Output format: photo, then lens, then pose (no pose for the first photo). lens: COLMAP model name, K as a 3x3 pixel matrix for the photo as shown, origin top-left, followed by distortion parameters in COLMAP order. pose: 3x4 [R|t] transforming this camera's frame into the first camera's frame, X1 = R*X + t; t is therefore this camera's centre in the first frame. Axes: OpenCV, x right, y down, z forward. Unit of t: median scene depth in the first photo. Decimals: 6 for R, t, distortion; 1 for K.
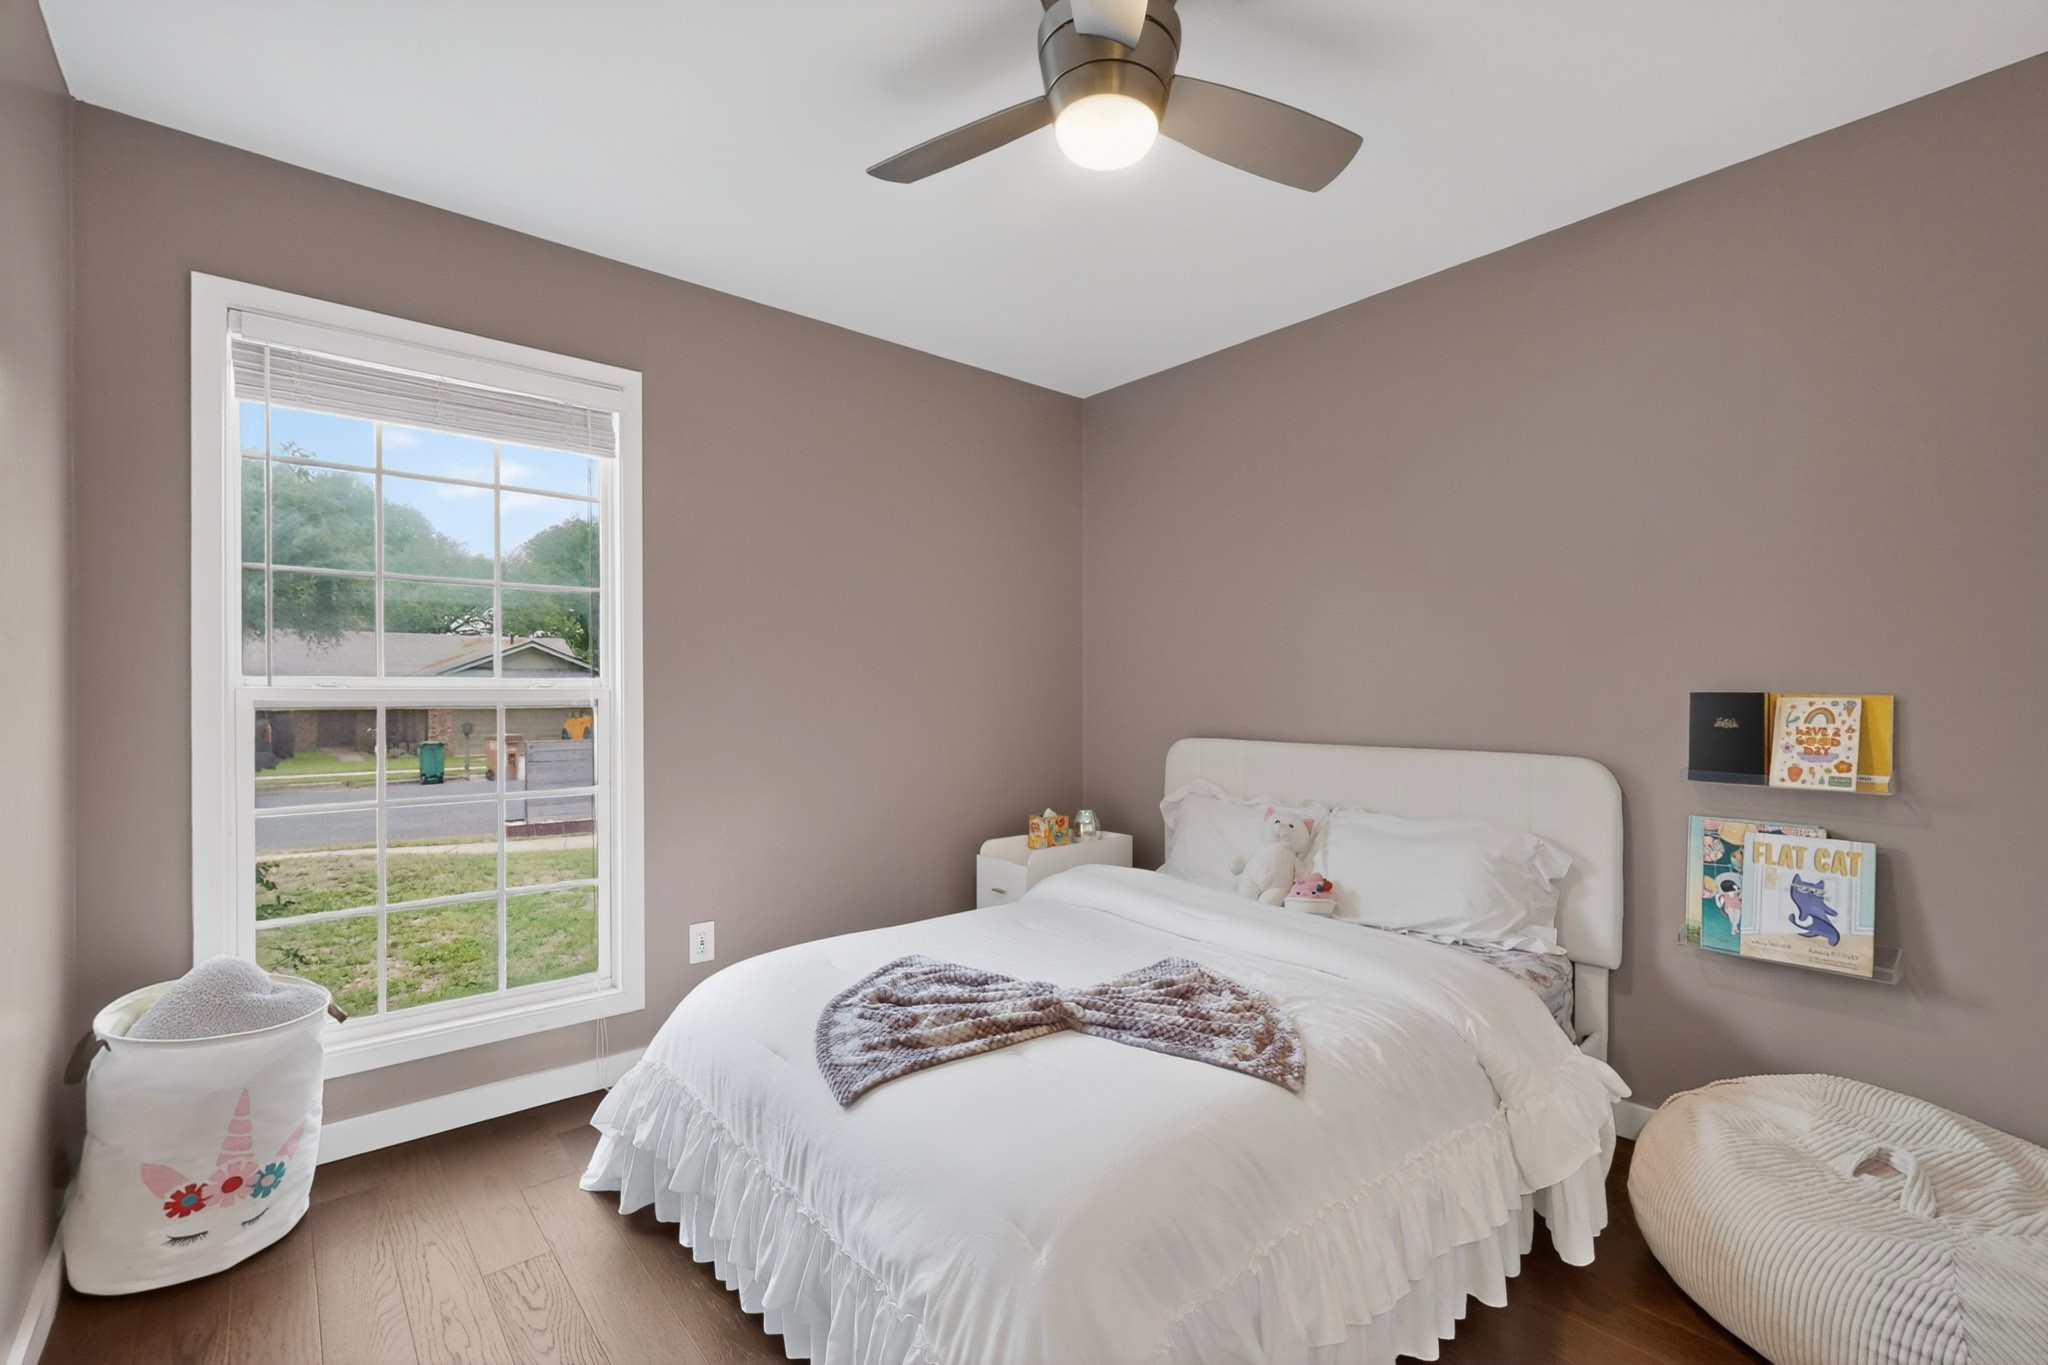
lens RADIAL K [[887.1, 0, 1026.0], [0, 887.1, 684.5], [0, 0, 1]] dist [-0.000614, -0.000703]
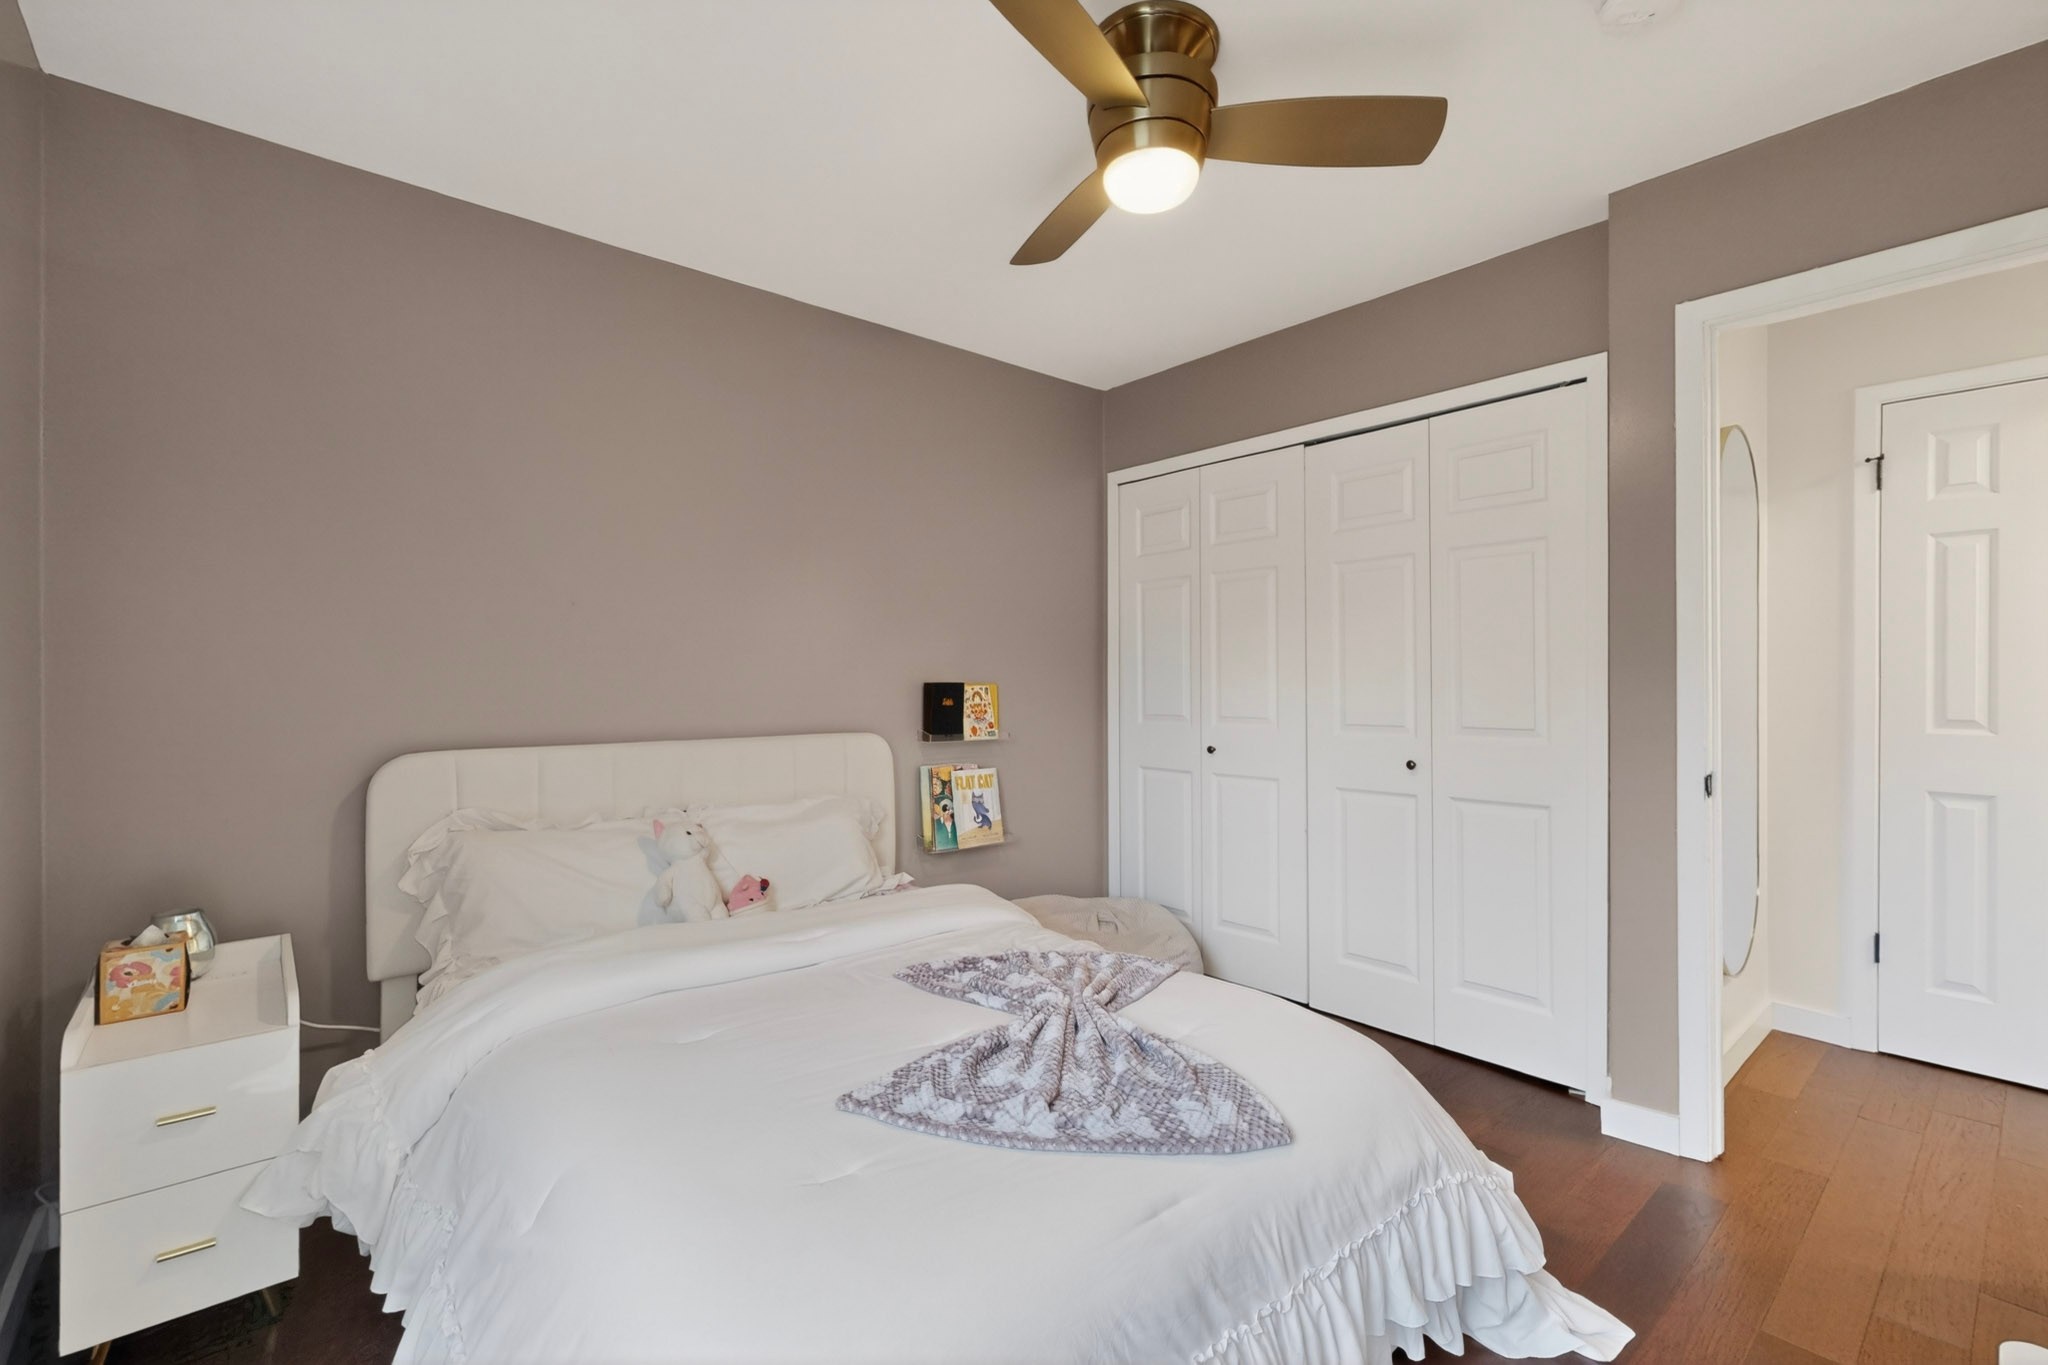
lens RADIAL K [[887.1, 0, 1026.0], [0, 887.1, 684.5], [0, 0, 1]] dist [-0.000614, -0.000703]
pose [[-0.000242, -0.002379, 0.999997, -0.779857], [-0.003786, 0.999990, 0.002378, 0.008640], [-0.999993, -0.003786, -0.000251, 0.896375]]
